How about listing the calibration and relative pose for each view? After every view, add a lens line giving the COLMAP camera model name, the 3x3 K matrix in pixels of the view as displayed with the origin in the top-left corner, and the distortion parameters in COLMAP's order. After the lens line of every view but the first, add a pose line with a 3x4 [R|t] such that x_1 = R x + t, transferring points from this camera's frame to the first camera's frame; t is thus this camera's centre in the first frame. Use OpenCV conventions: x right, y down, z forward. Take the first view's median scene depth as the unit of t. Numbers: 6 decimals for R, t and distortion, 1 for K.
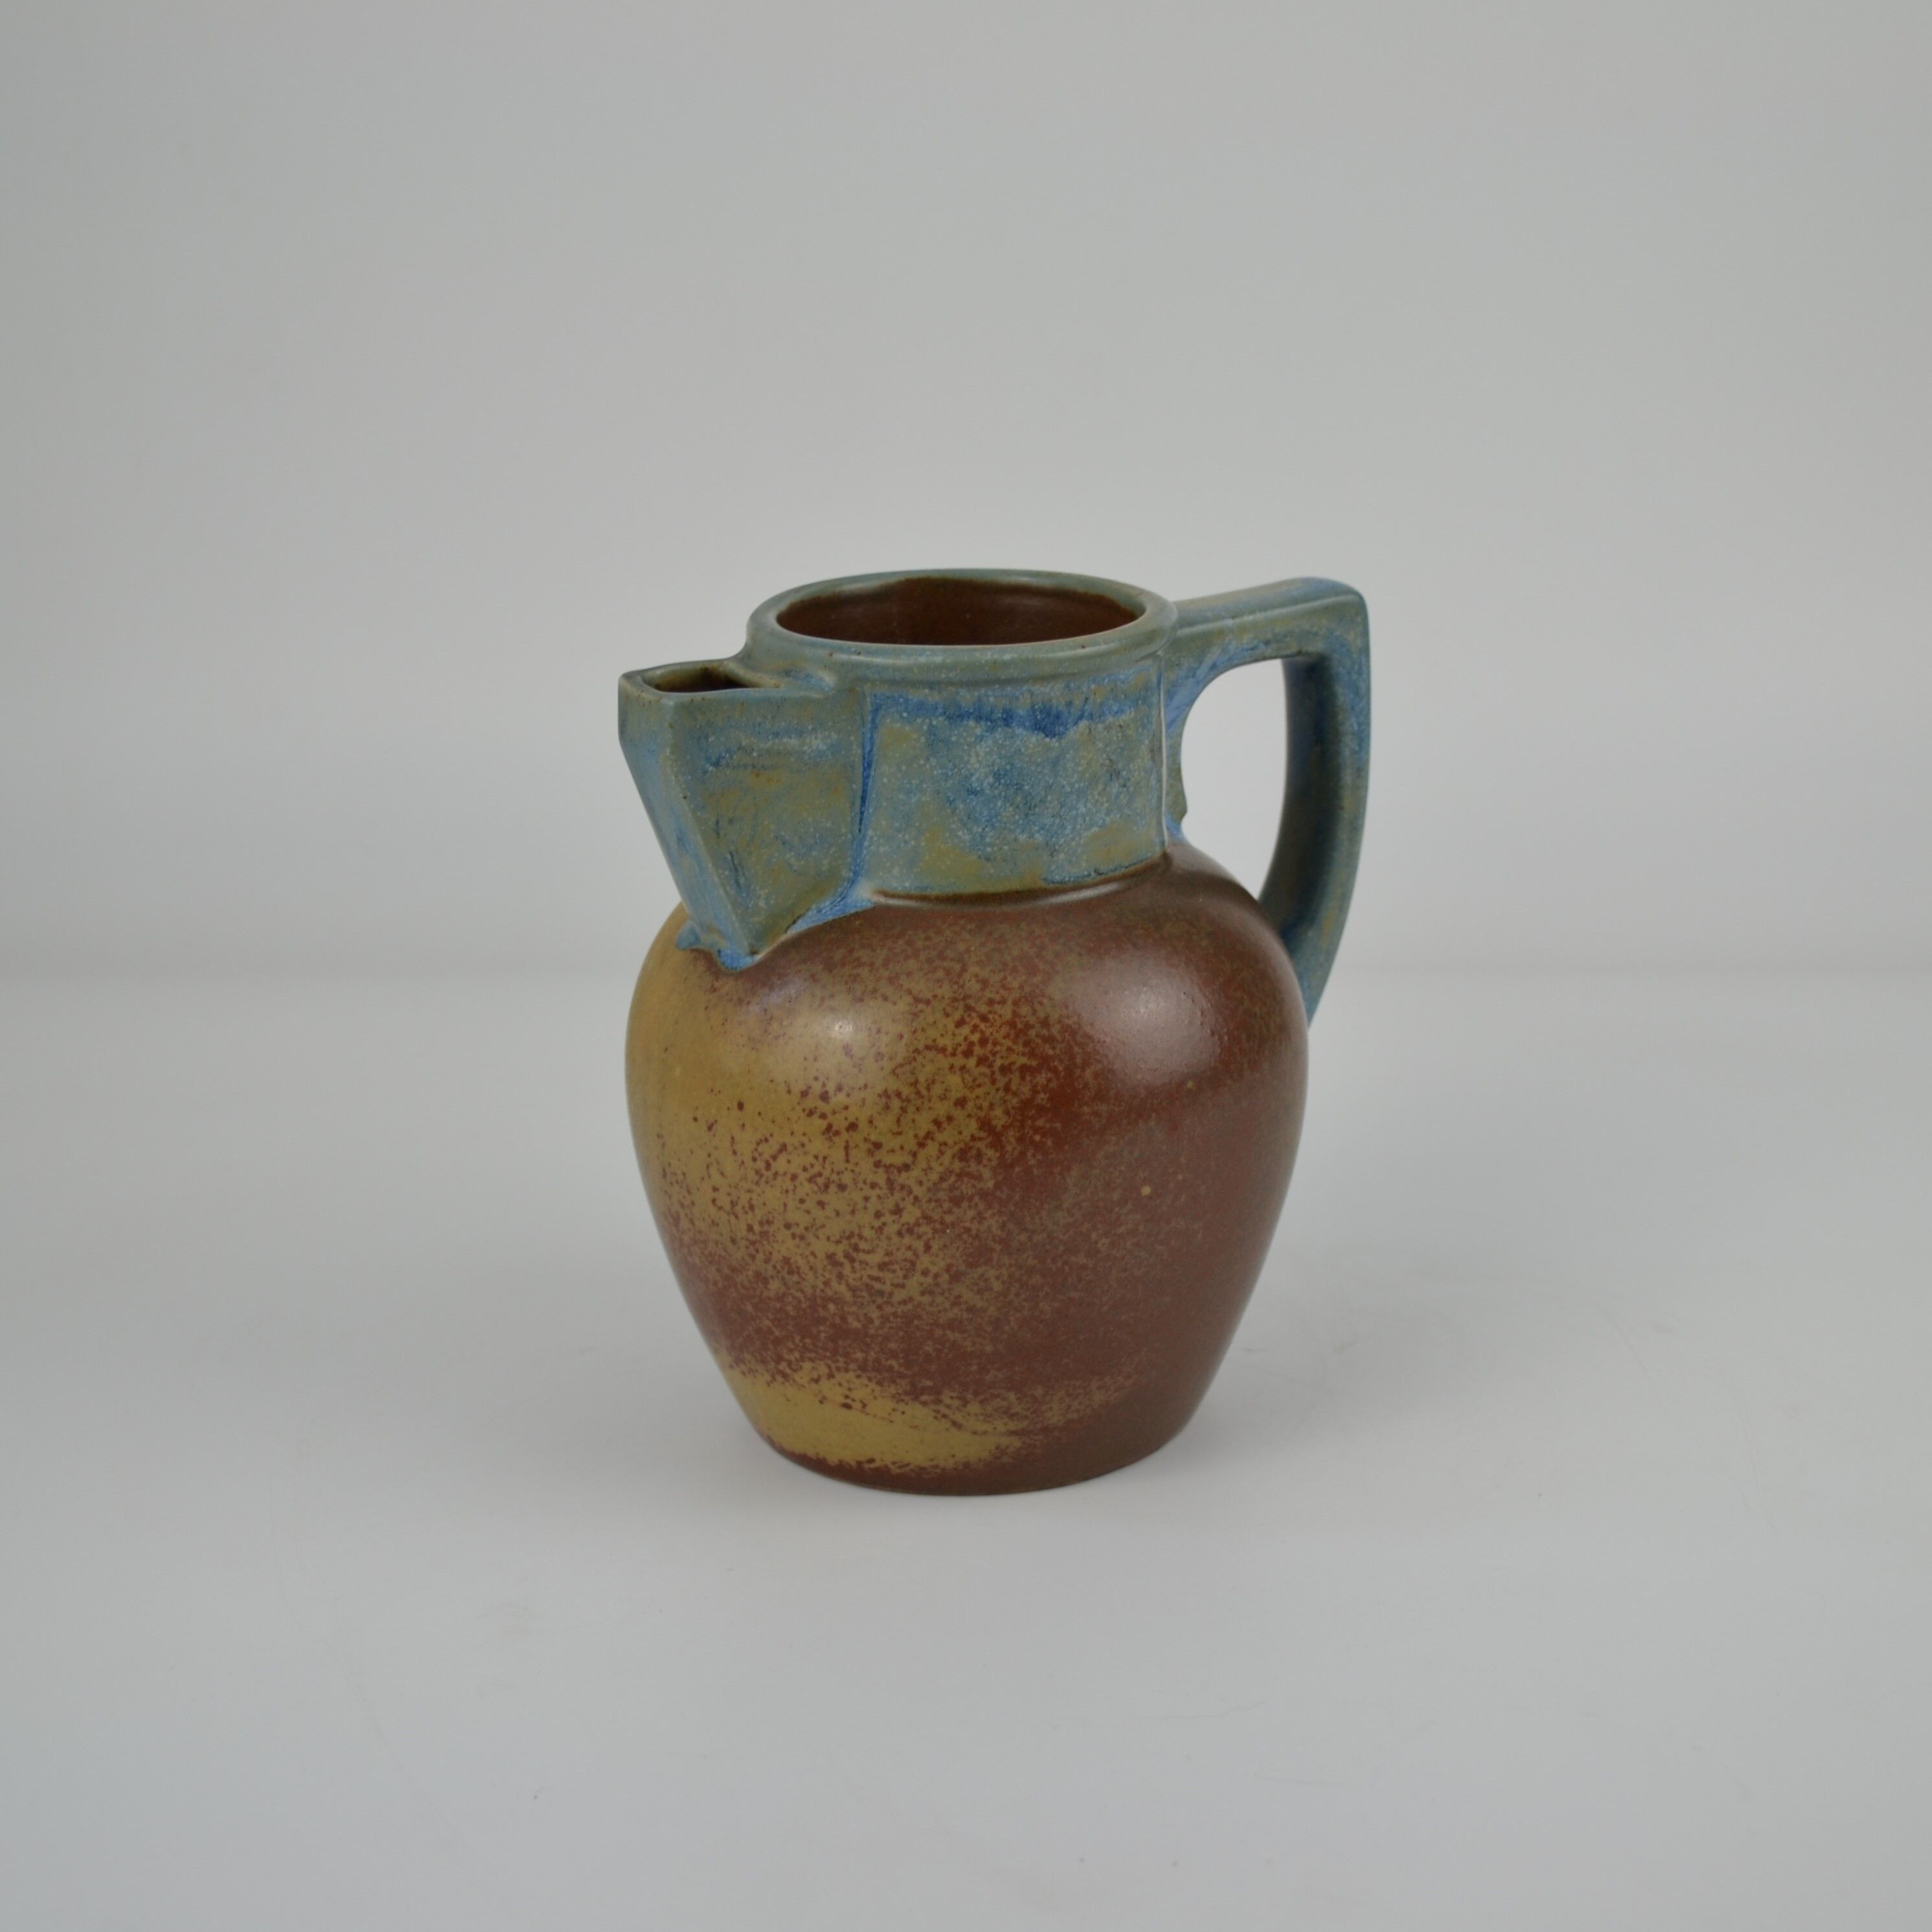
lens RADIAL K [[3492.3, 0, 966.0], [0, 3492.3, 966.0], [0, 0, 1]] dist [-0.006759, 0.116912]
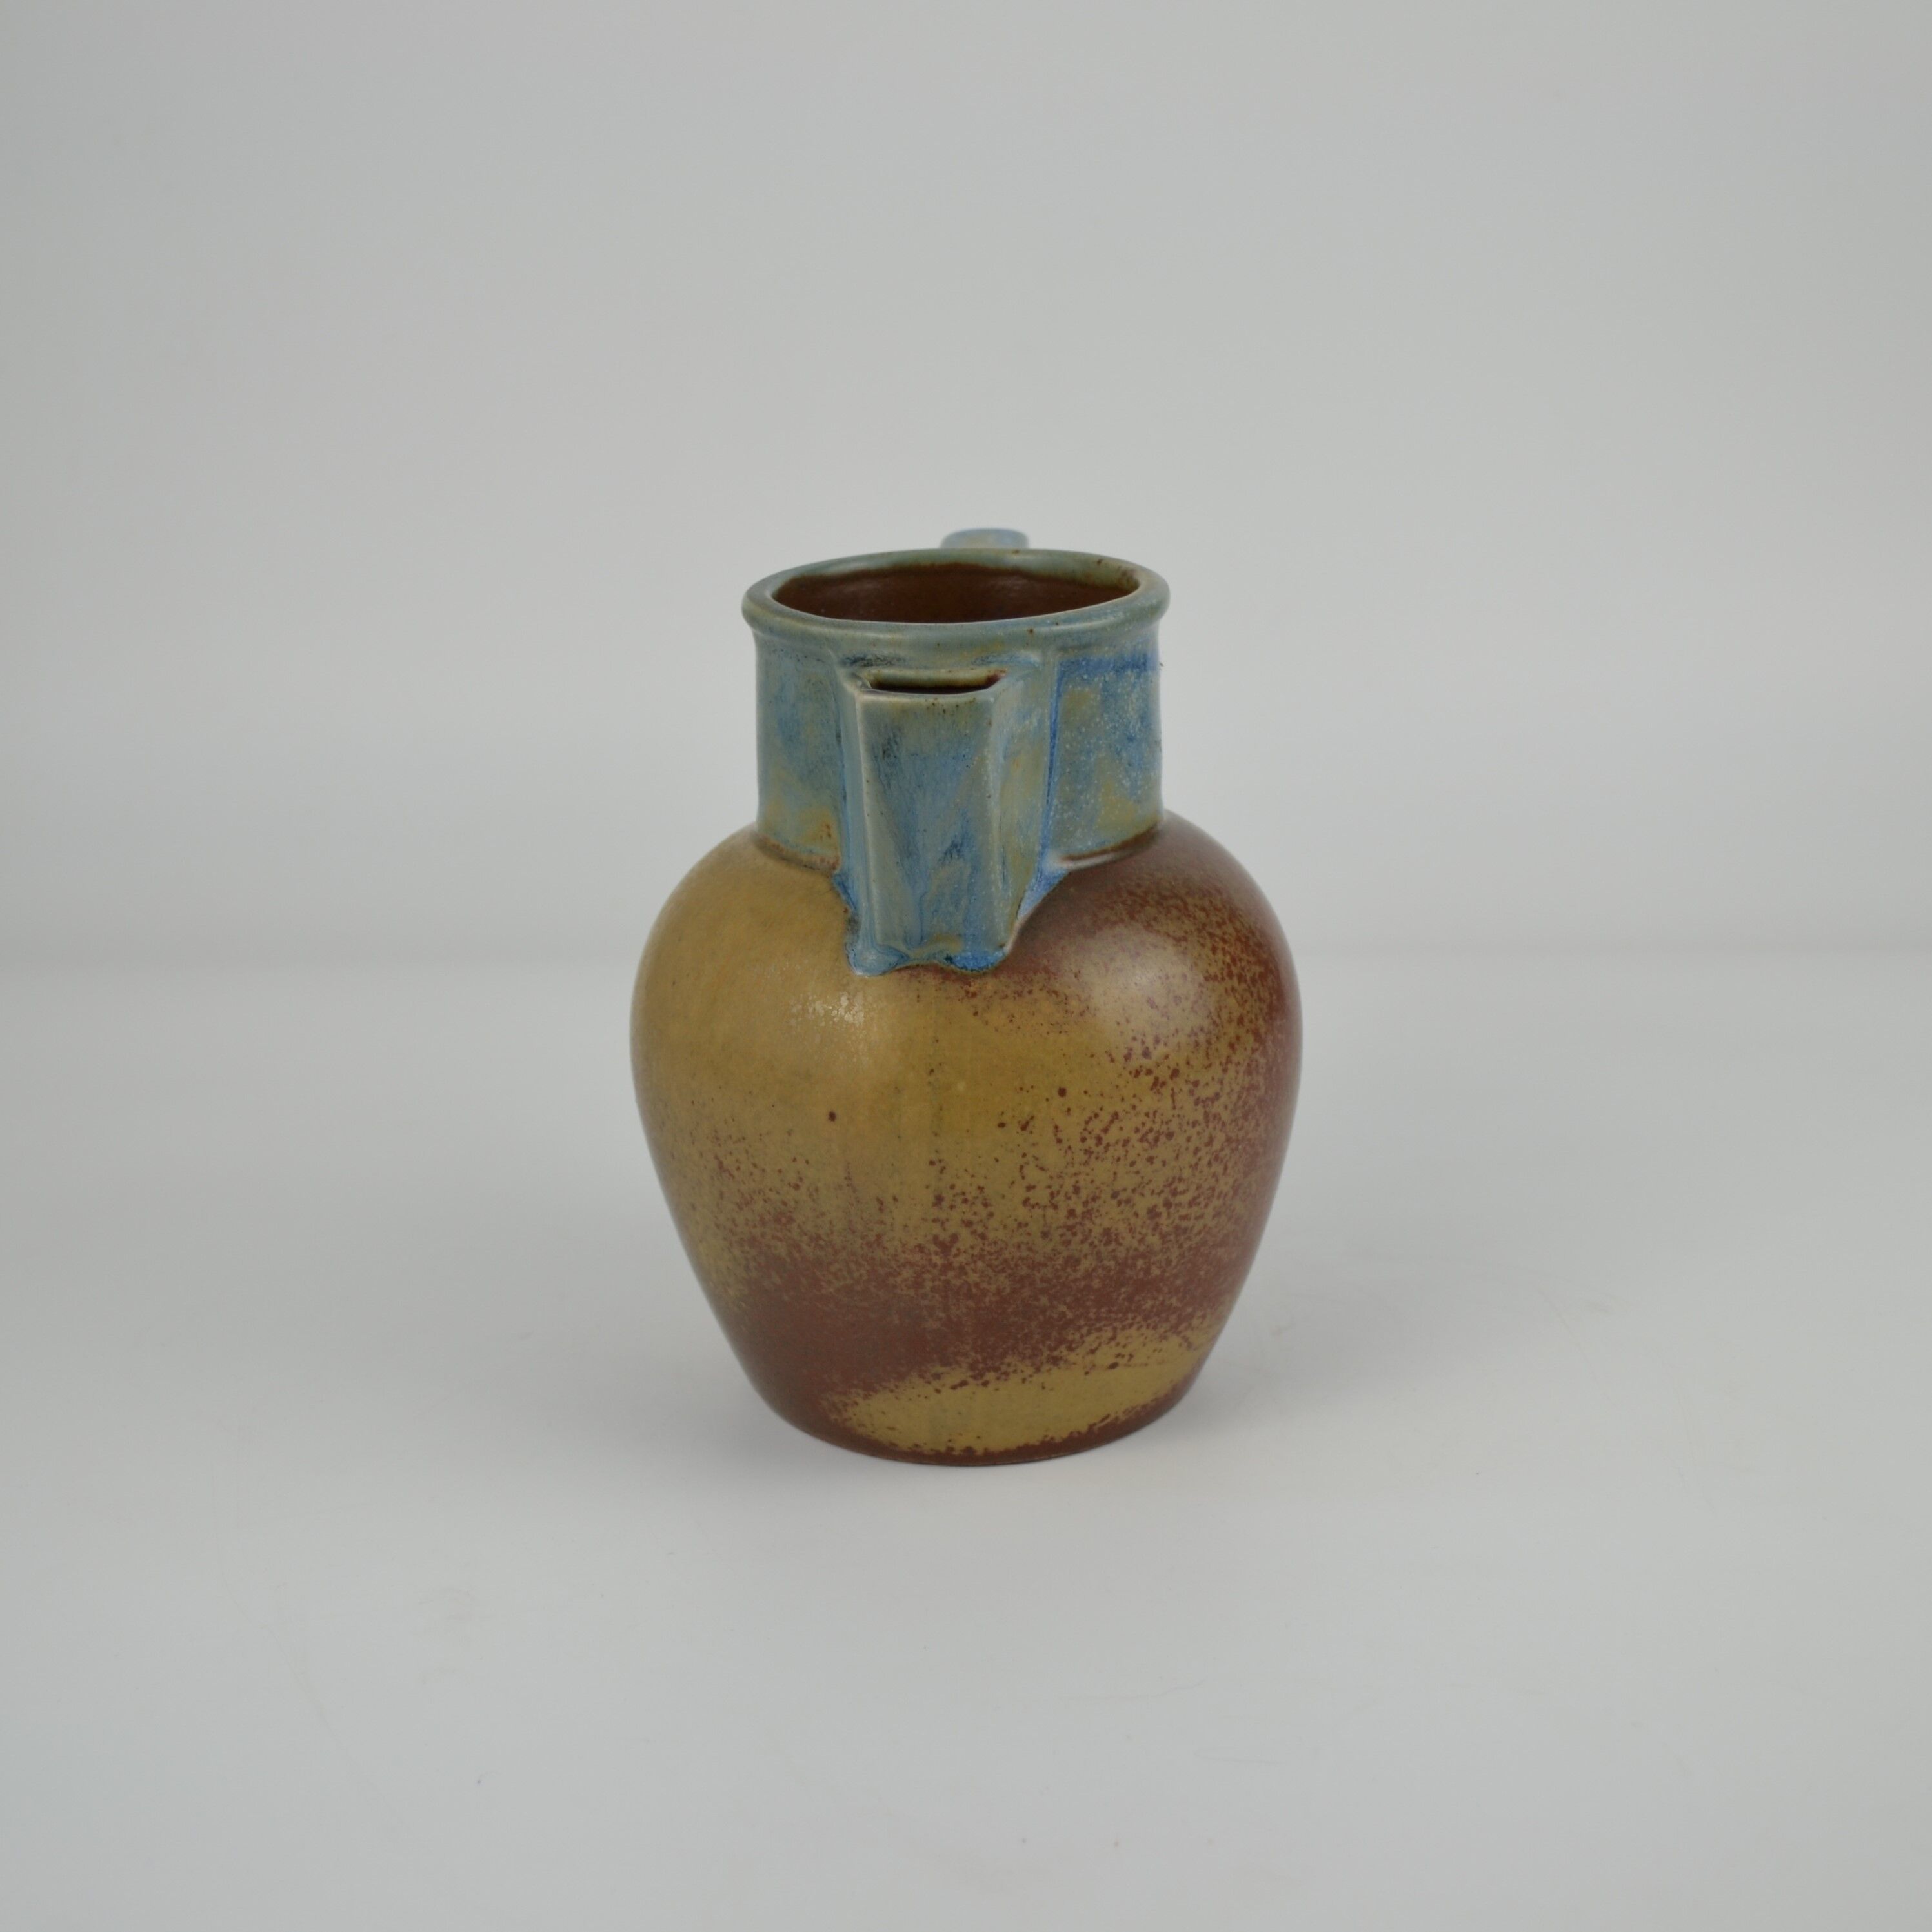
lens RADIAL K [[3492.3, 0, 966.0], [0, 3492.3, 966.0], [0, 0, 1]] dist [-0.006759, 0.116912]
pose [[0.597414, -0.237759, 0.765877, -0.836316], [0.255123, 0.961769, 0.099566, -0.100619], [-0.760269, 0.135910, 0.635232, 0.387087]]
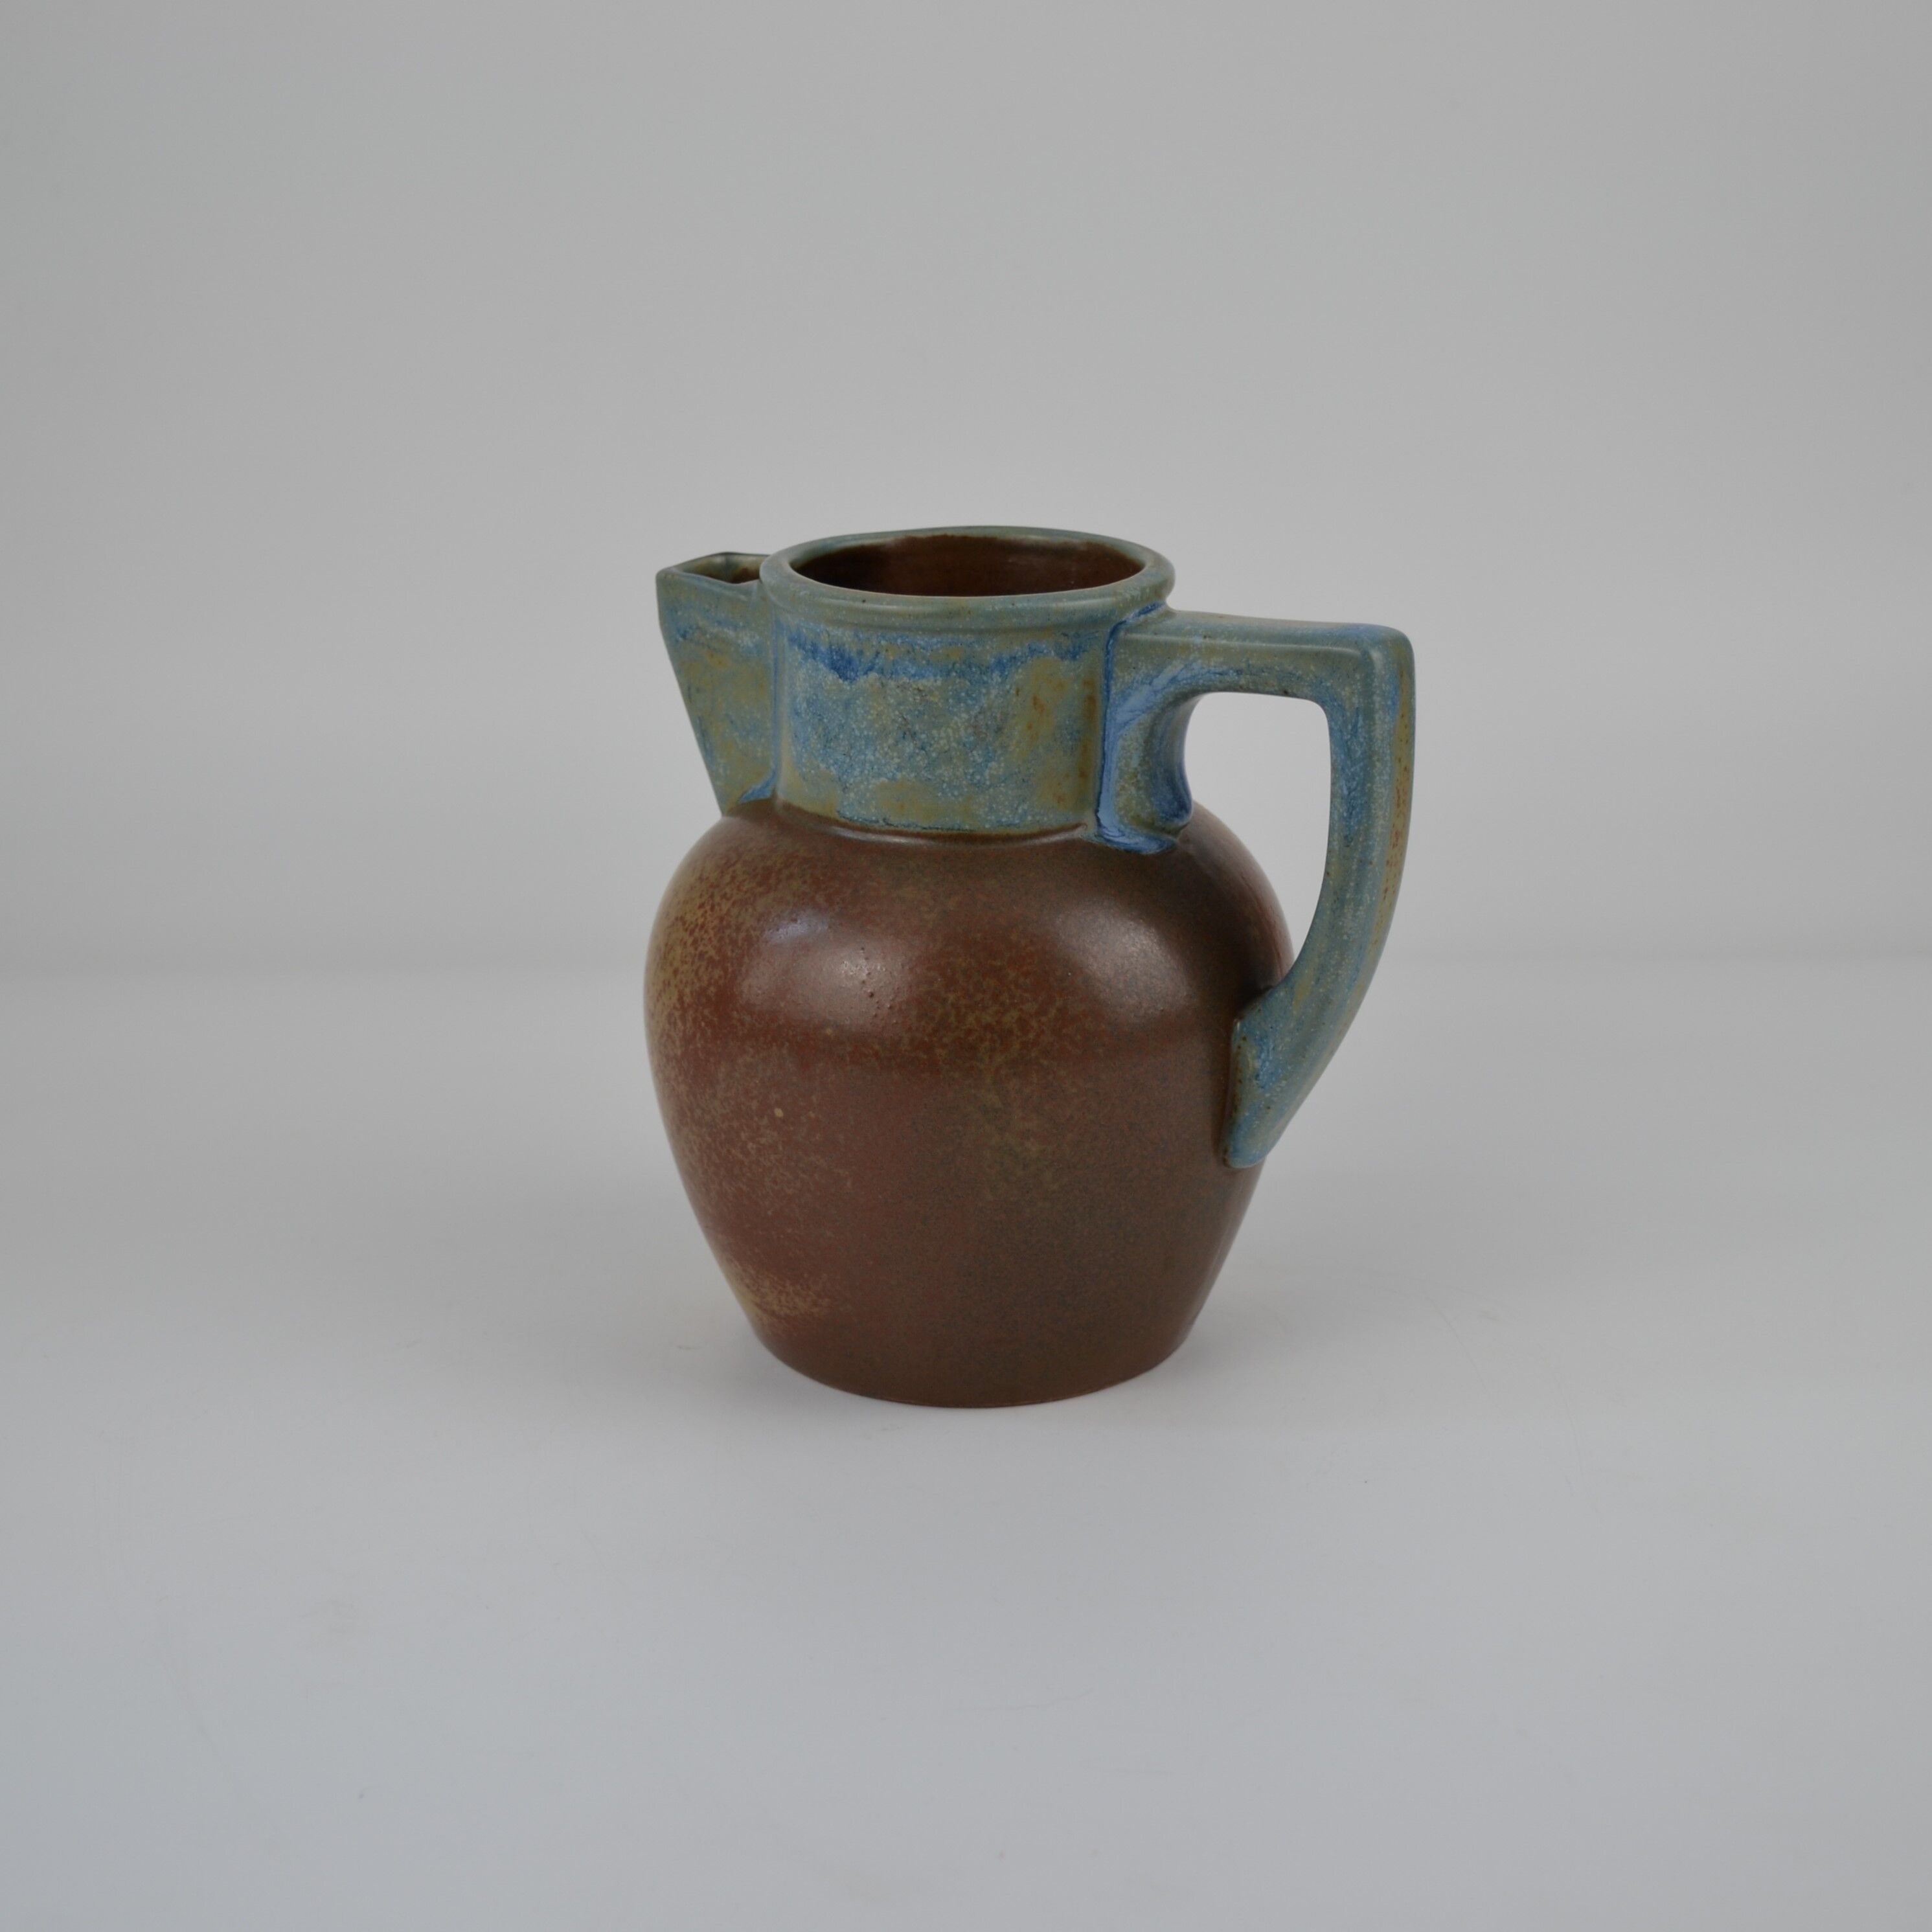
lens RADIAL K [[3492.3, 0, 966.0], [0, 3492.3, 966.0], [0, 0, 1]] dist [-0.006759, 0.116912]
pose [[0.452201, 0.278774, -0.847230, 0.962673], [-0.266807, 0.948683, 0.169750, -0.172729], [0.851075, 0.149286, 0.503374, 0.511008]]
